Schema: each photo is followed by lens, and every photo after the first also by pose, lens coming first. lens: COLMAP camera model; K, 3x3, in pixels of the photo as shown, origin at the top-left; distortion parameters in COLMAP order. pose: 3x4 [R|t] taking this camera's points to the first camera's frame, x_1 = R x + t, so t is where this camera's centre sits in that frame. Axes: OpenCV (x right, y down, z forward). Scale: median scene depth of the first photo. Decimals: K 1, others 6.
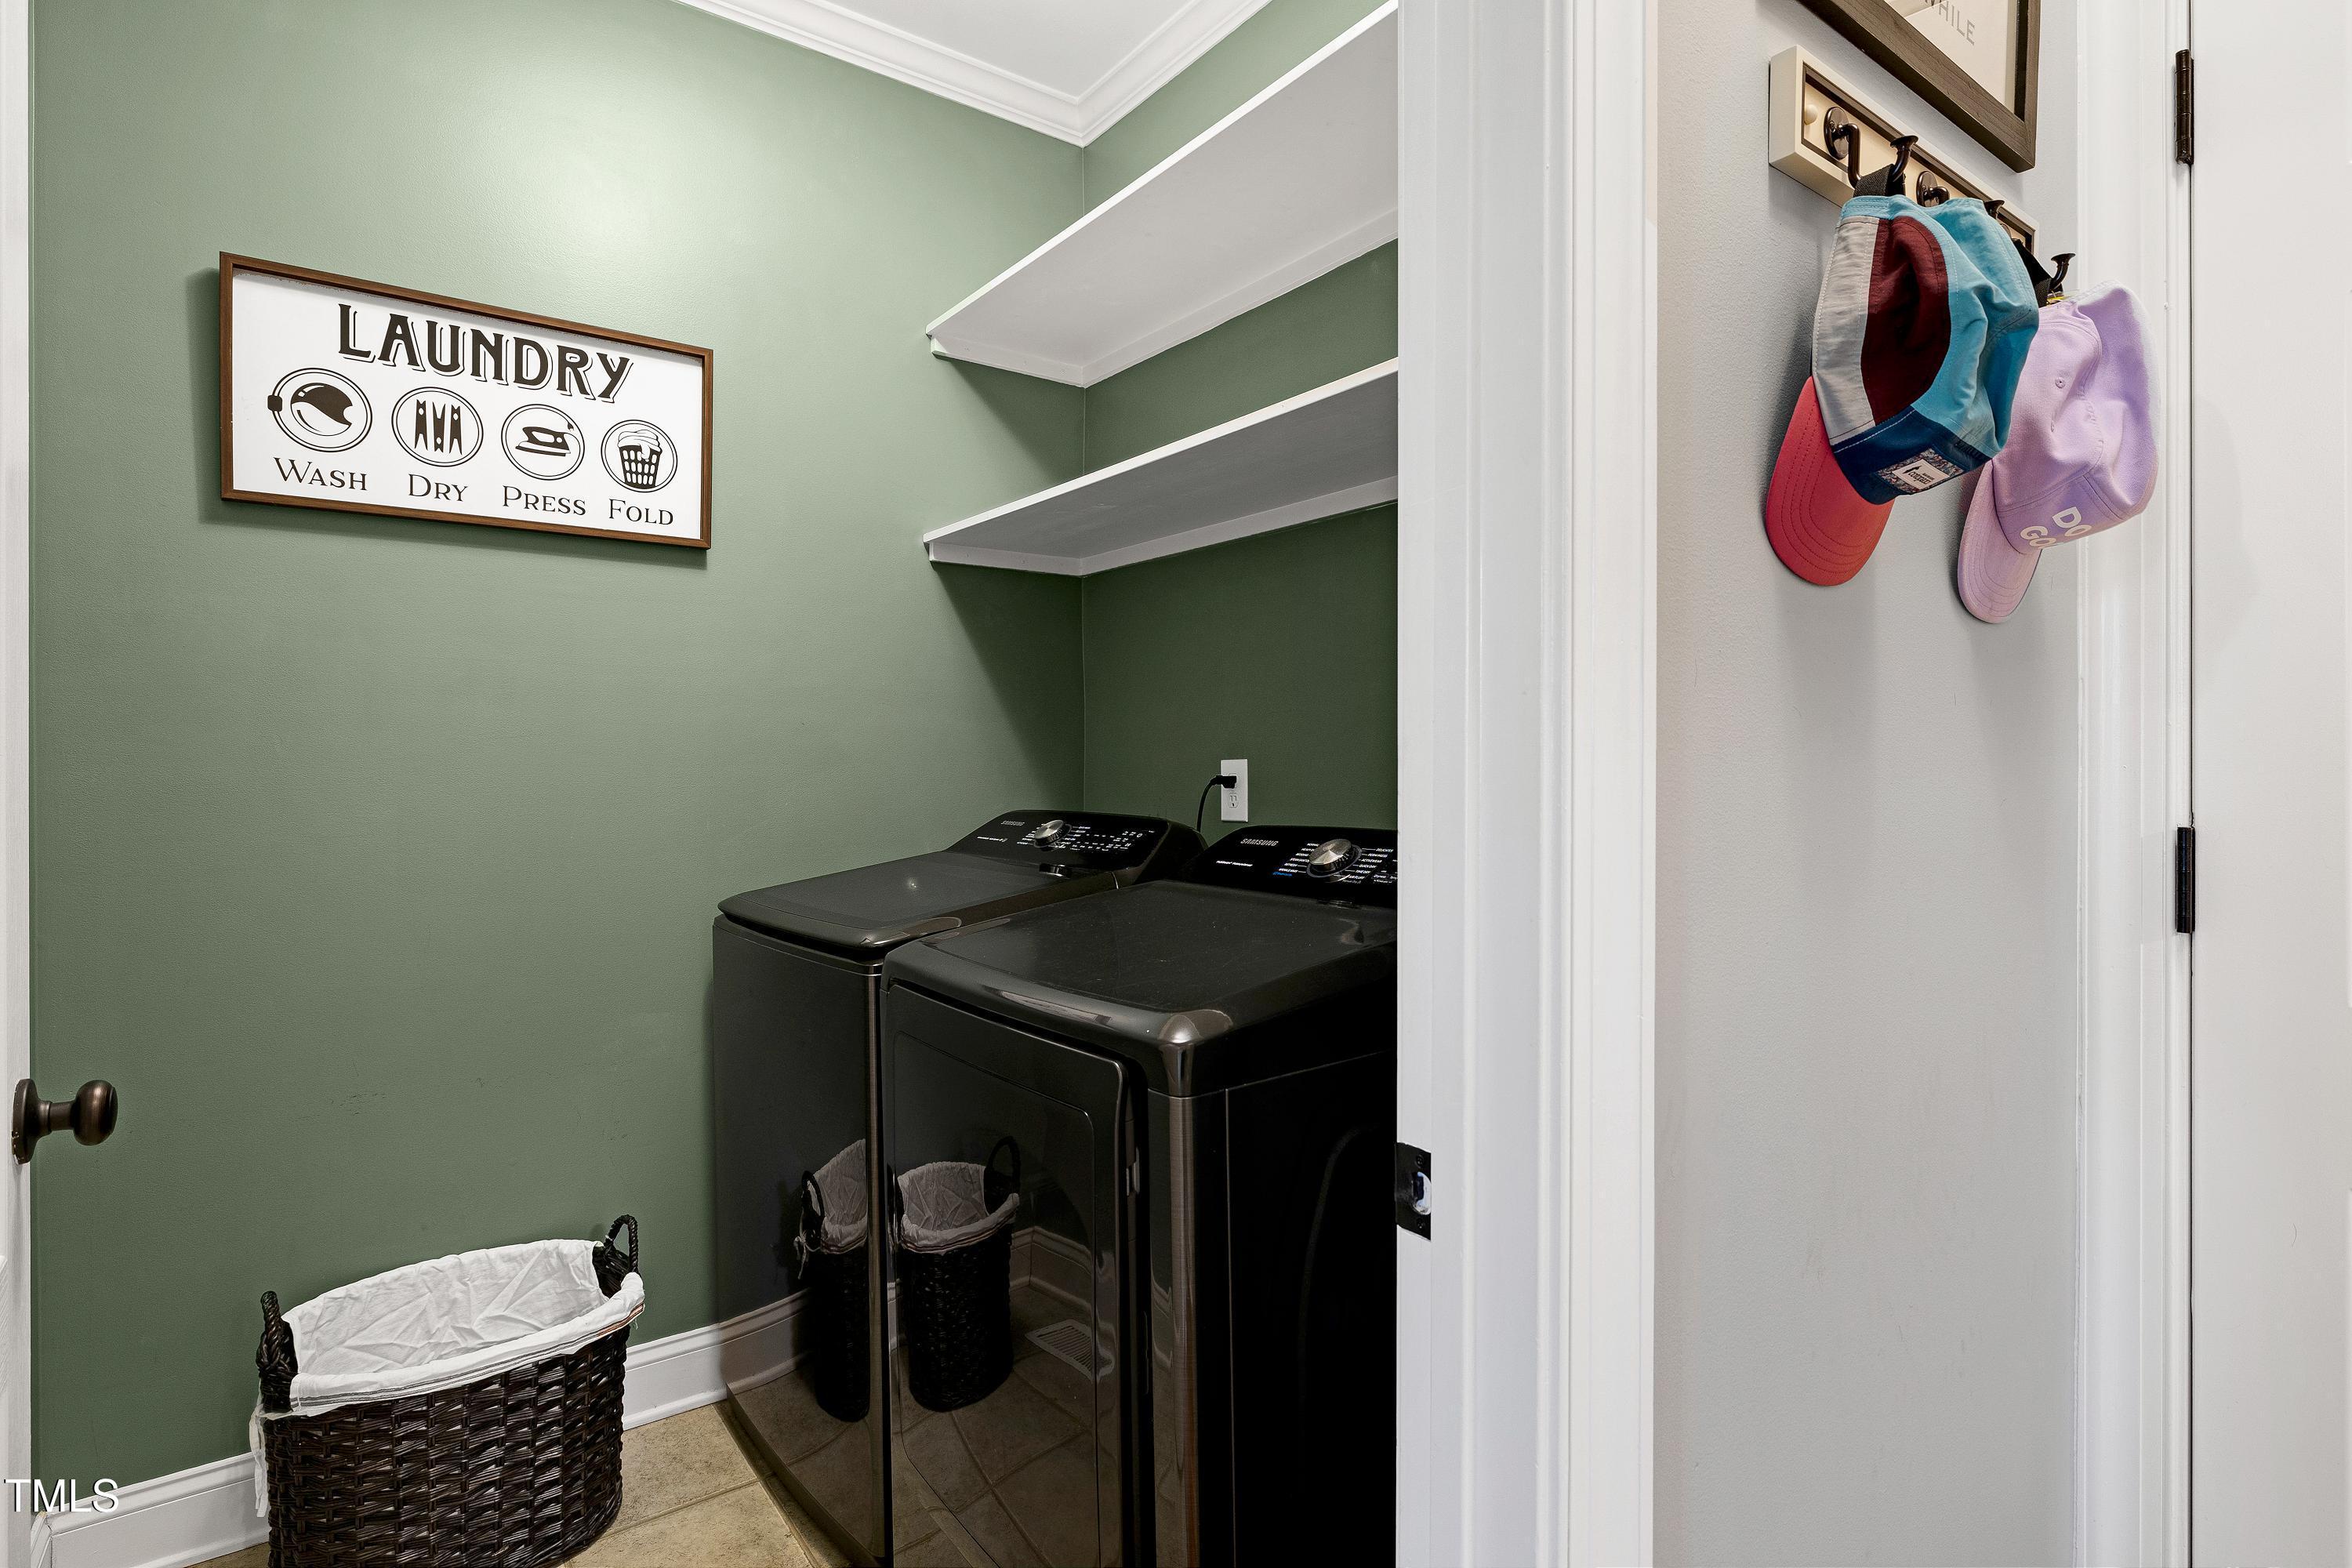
lens RADIAL K [[1190.4, 0, 1176.0], [0, 1190.4, 784.0], [0, 0, 1]] dist [0.000392, 0.000098]
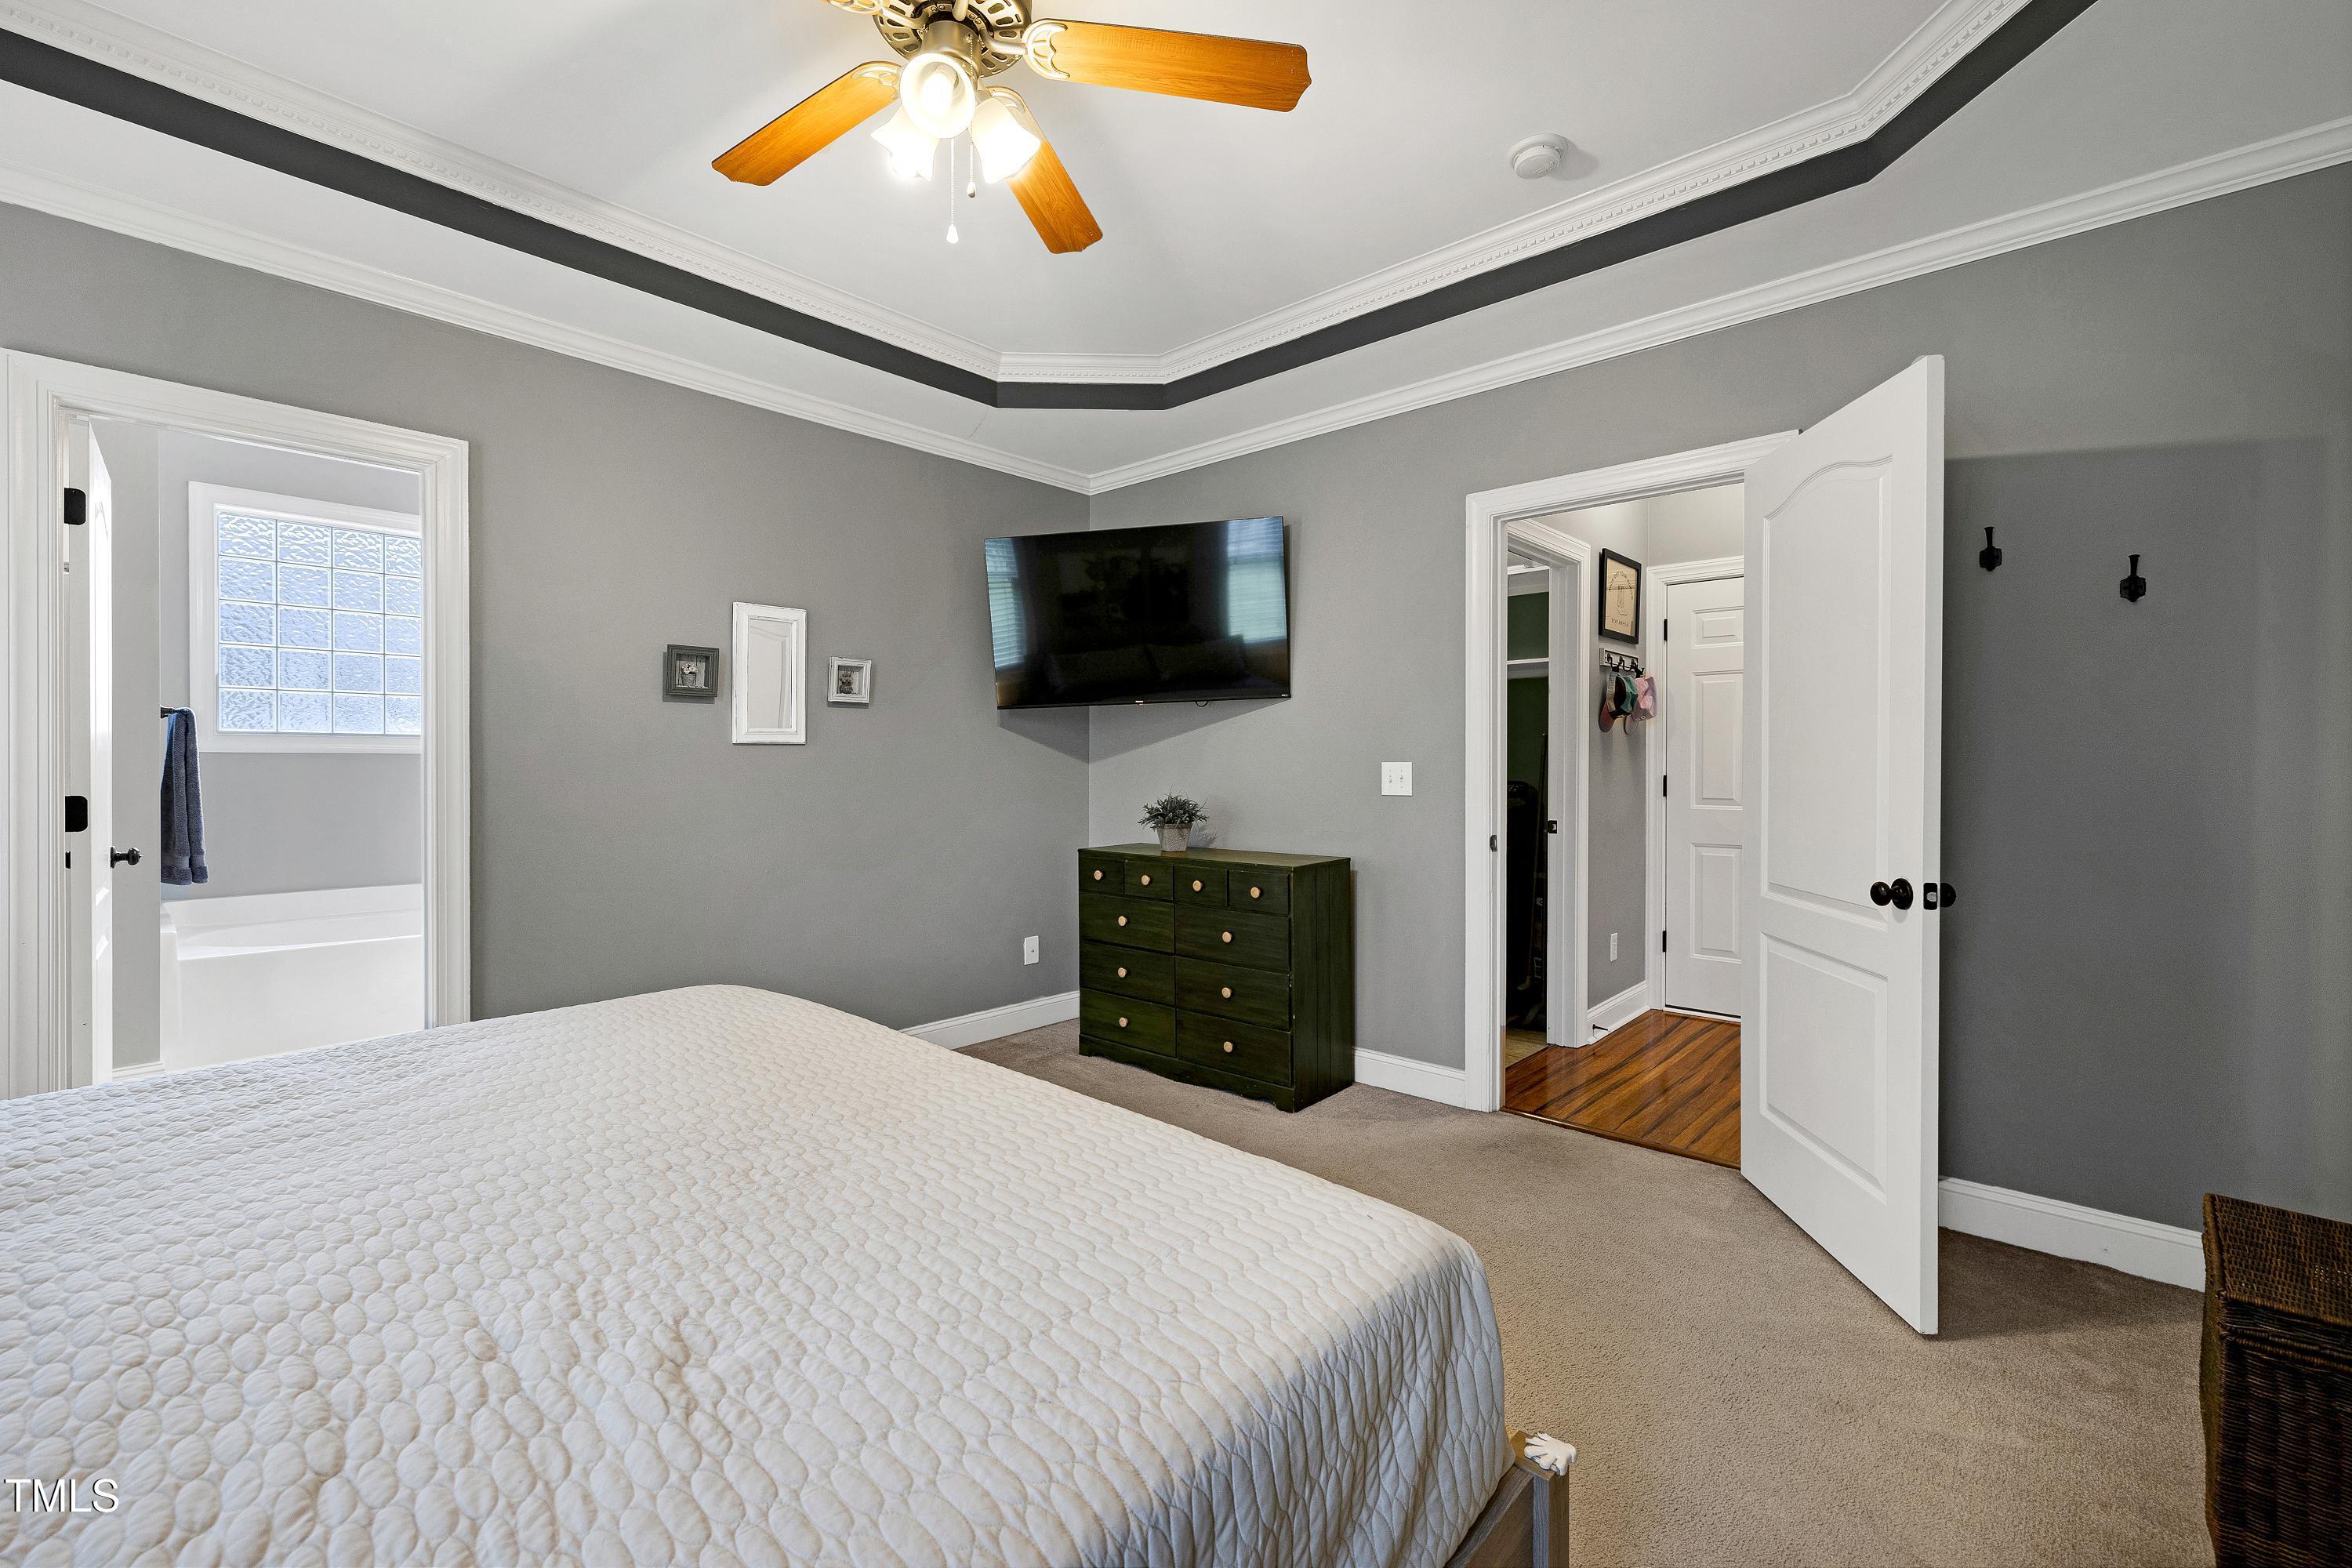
lens RADIAL K [[1000.2, 0, 1174.3], [0, 1000.2, 770.3], [0, 0, 1]] dist [-0.000032, -0.000020]
pose [[0.982427, 0.005894, 0.186554, -2.696209], [-0.004734, 0.999967, -0.006661, 0.074527], [-0.186587, 0.005660, 0.982422, -3.772364]]
